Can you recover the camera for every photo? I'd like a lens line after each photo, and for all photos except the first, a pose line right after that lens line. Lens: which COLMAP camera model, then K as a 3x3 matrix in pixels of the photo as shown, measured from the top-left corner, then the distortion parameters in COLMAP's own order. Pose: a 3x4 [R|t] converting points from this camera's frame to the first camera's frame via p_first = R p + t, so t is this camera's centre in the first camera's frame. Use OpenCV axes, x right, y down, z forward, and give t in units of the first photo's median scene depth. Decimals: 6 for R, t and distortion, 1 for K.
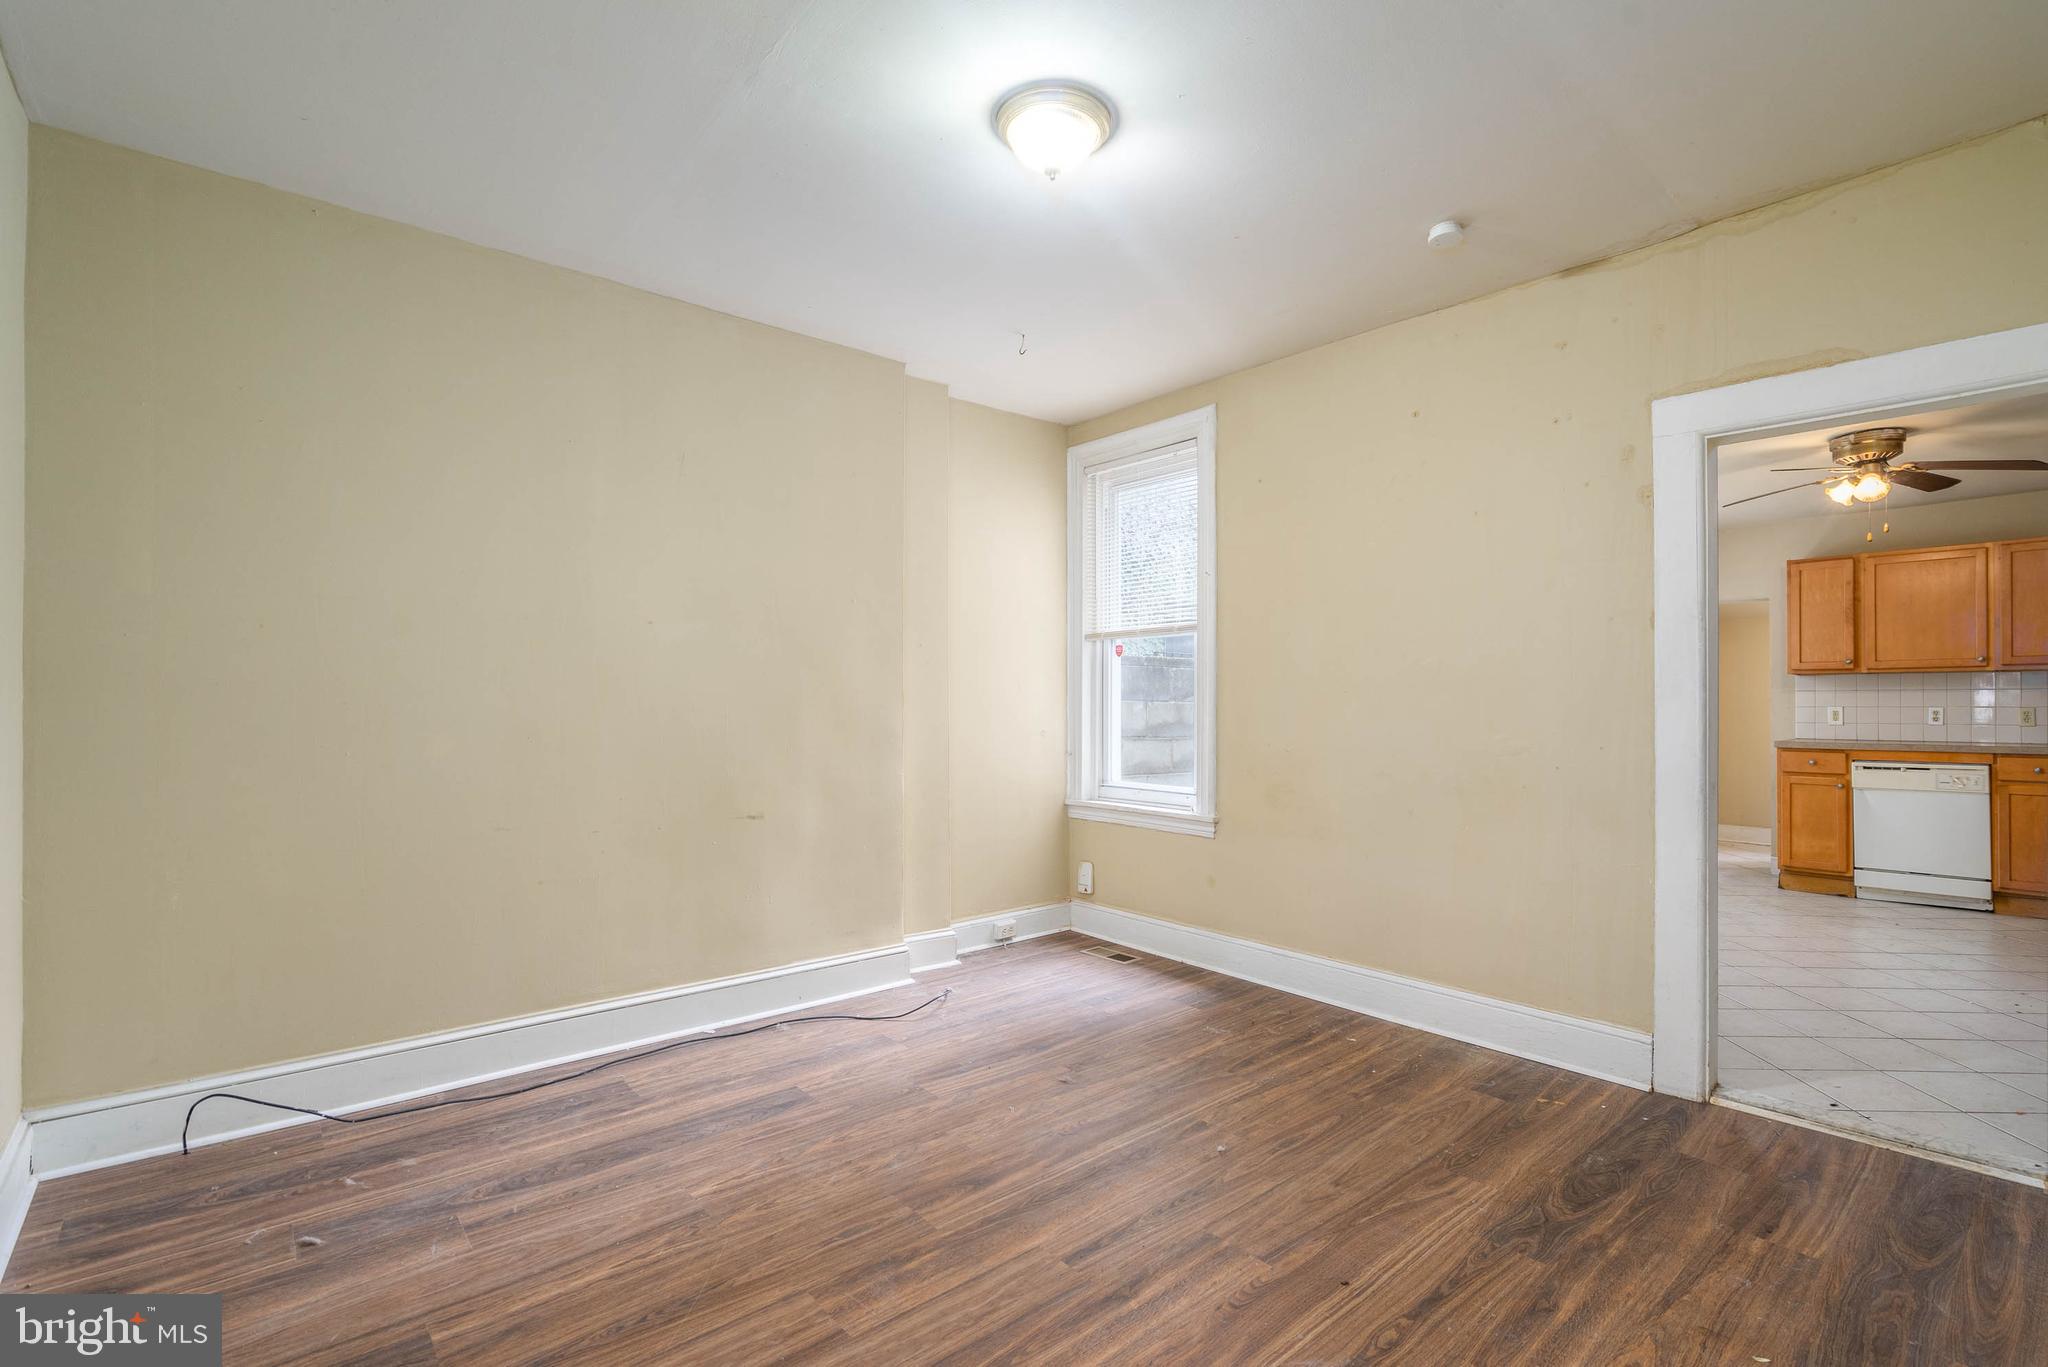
lens RADIAL K [[934.0, 0, 1074.6], [0, 934.0, 688.6], [0, 0, 1]] dist [0.001137, 0.000923]
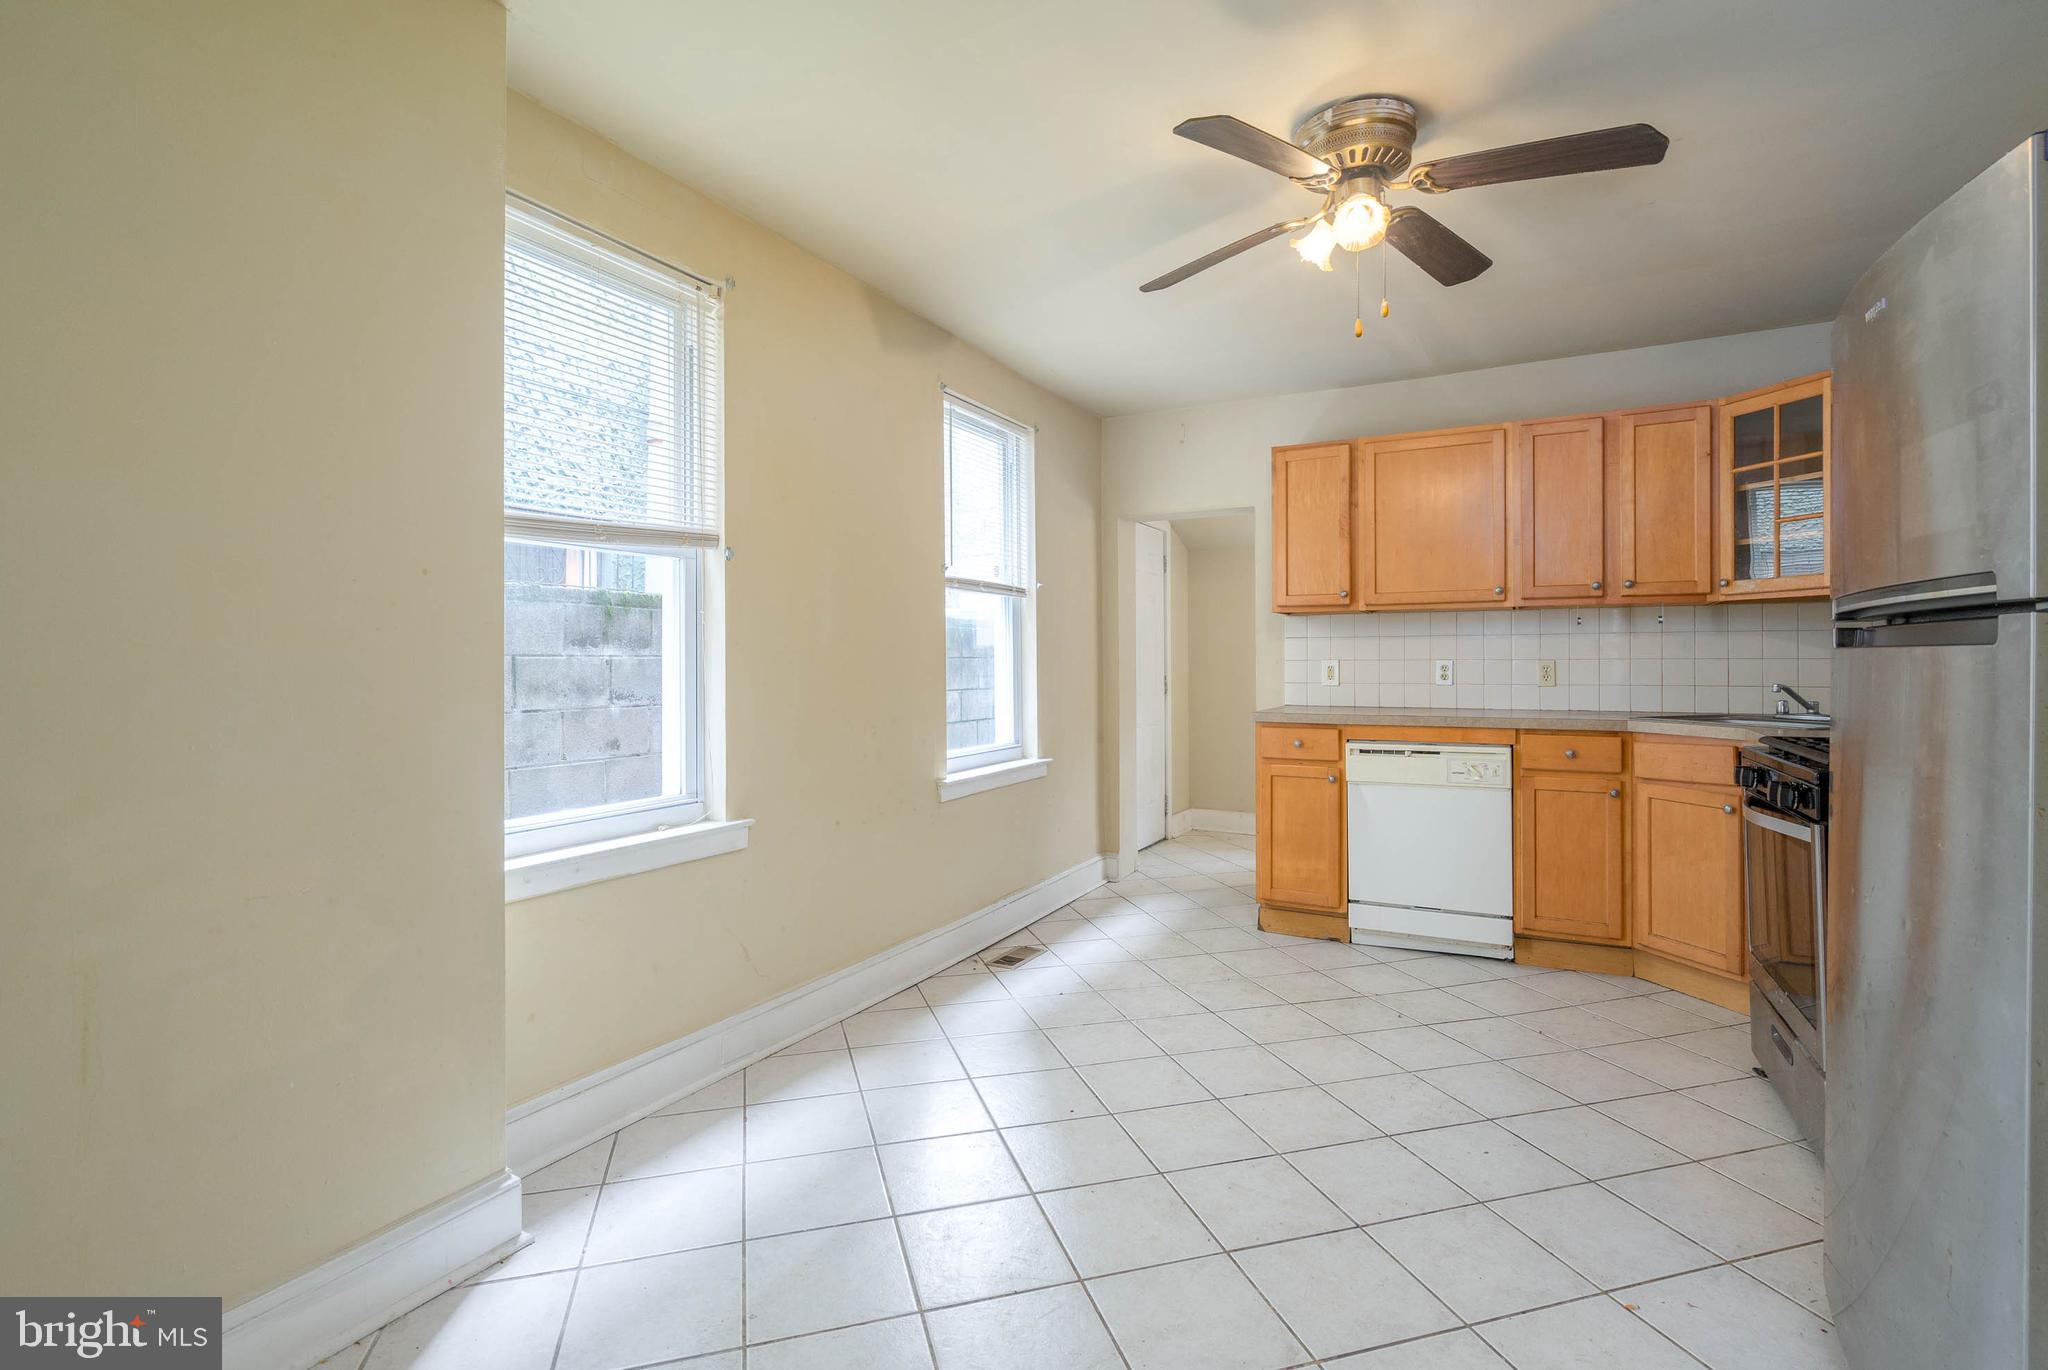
lens RADIAL K [[934.0, 0, 1027.3], [0, 934.0, 645.7], [0, 0, 1]] dist [0.001137, 0.000923]
pose [[0.942015, 0.000902, 0.335569, 0.412598], [-0.001759, 0.999996, 0.002251, 0.008521], [-0.335566, -0.002710, 0.942013, 0.470409]]
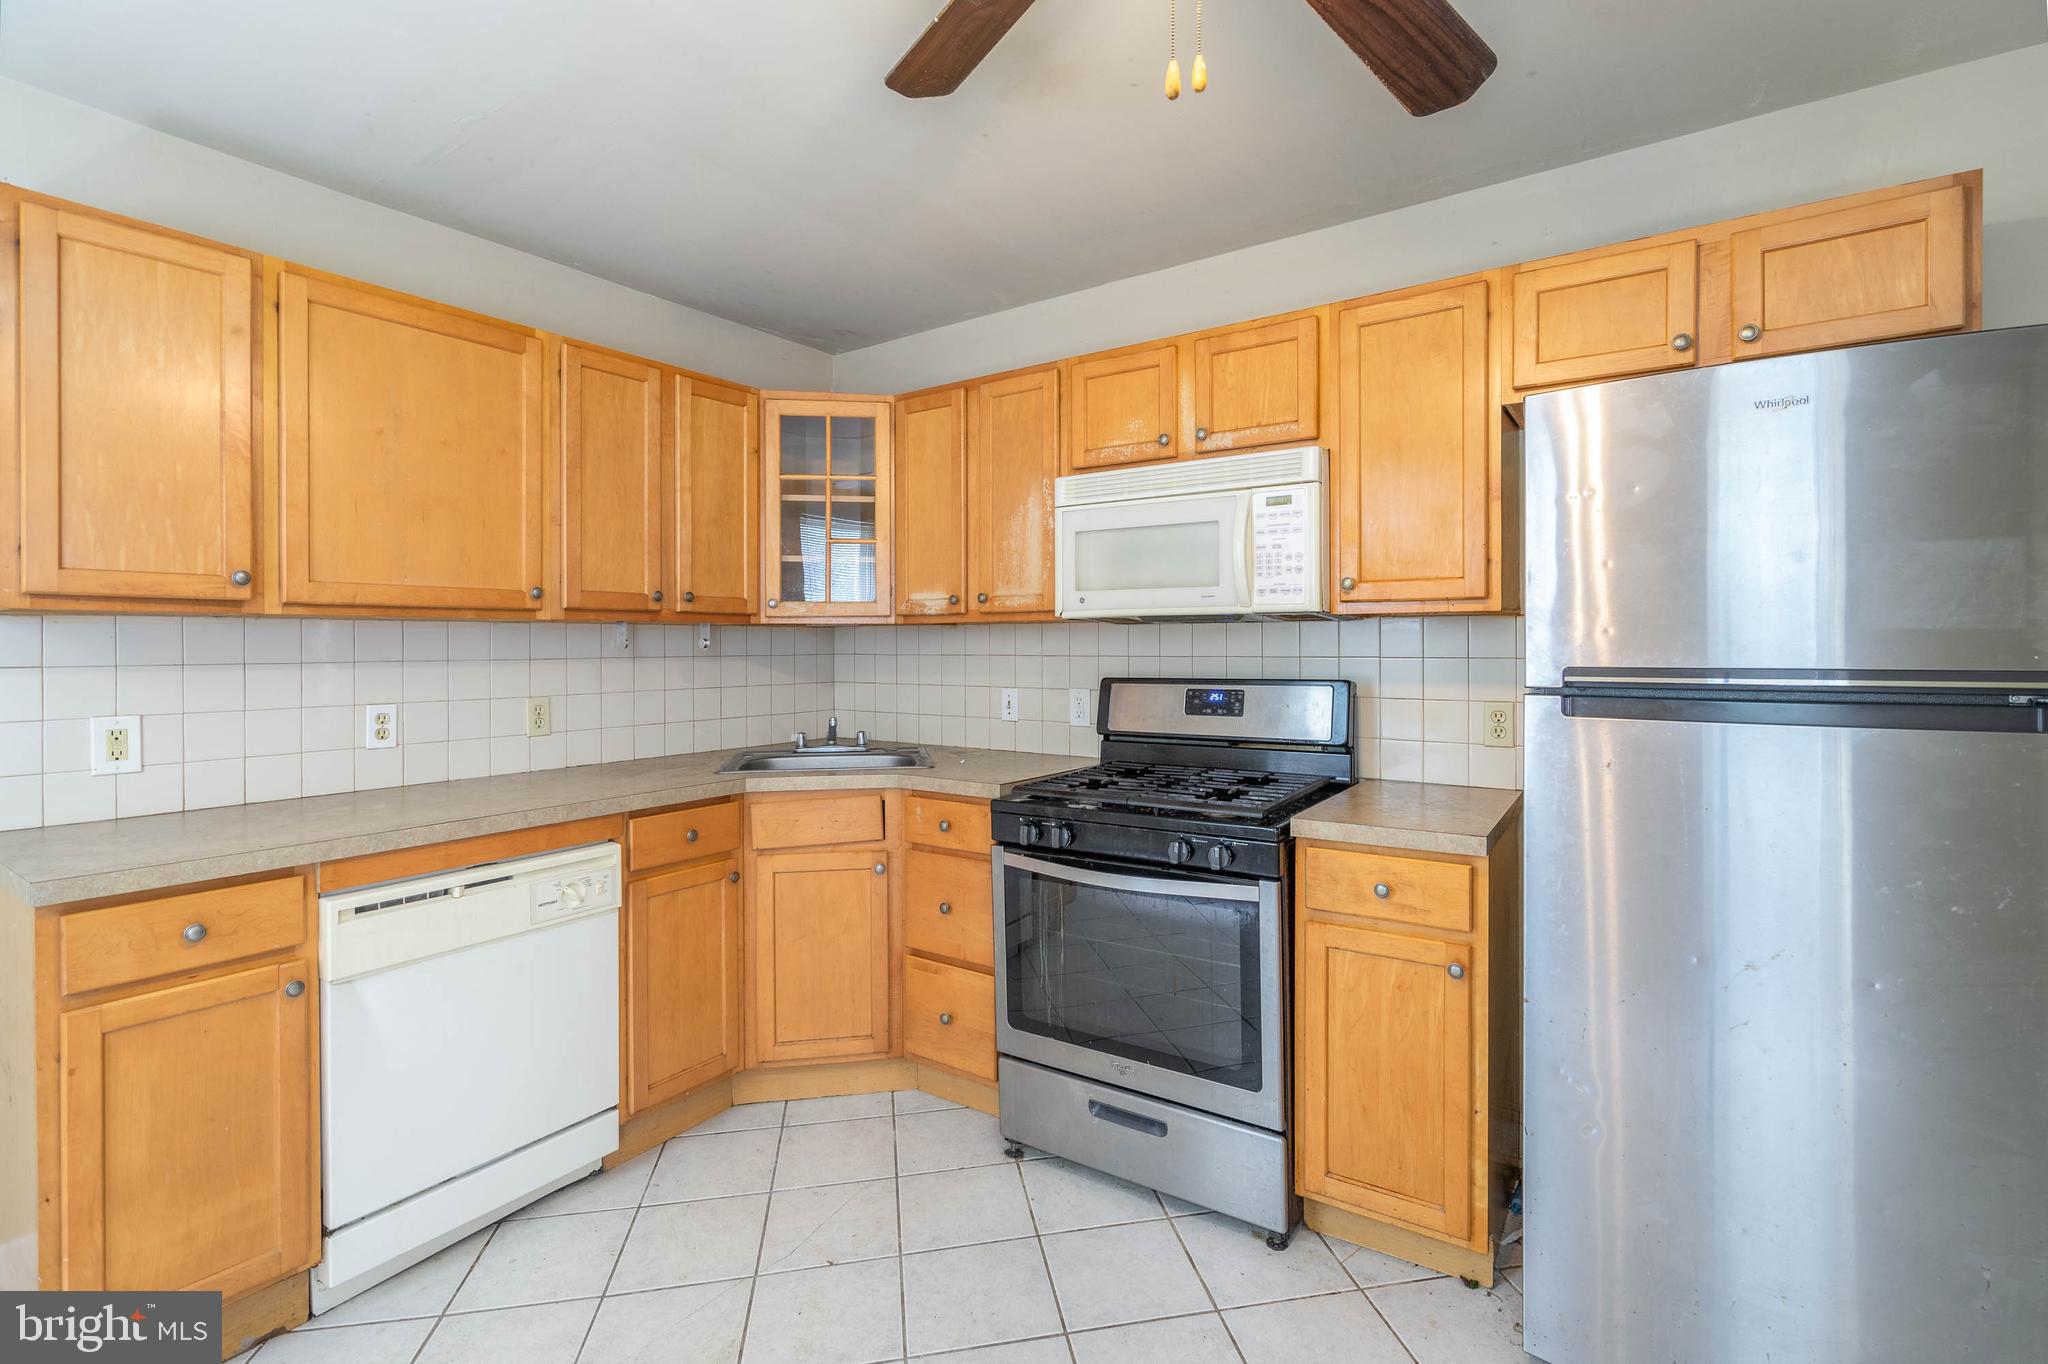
lens RADIAL K [[934.0, 0, 1037.2], [0, 934.0, 656.2], [0, 0, 1]] dist [0.001137, 0.000923]
pose [[-0.222113, -0.011345, 0.974955, 0.498593], [-0.013898, 0.999868, 0.008468, -0.009309], [-0.974922, -0.011669, -0.222242, 0.878503]]
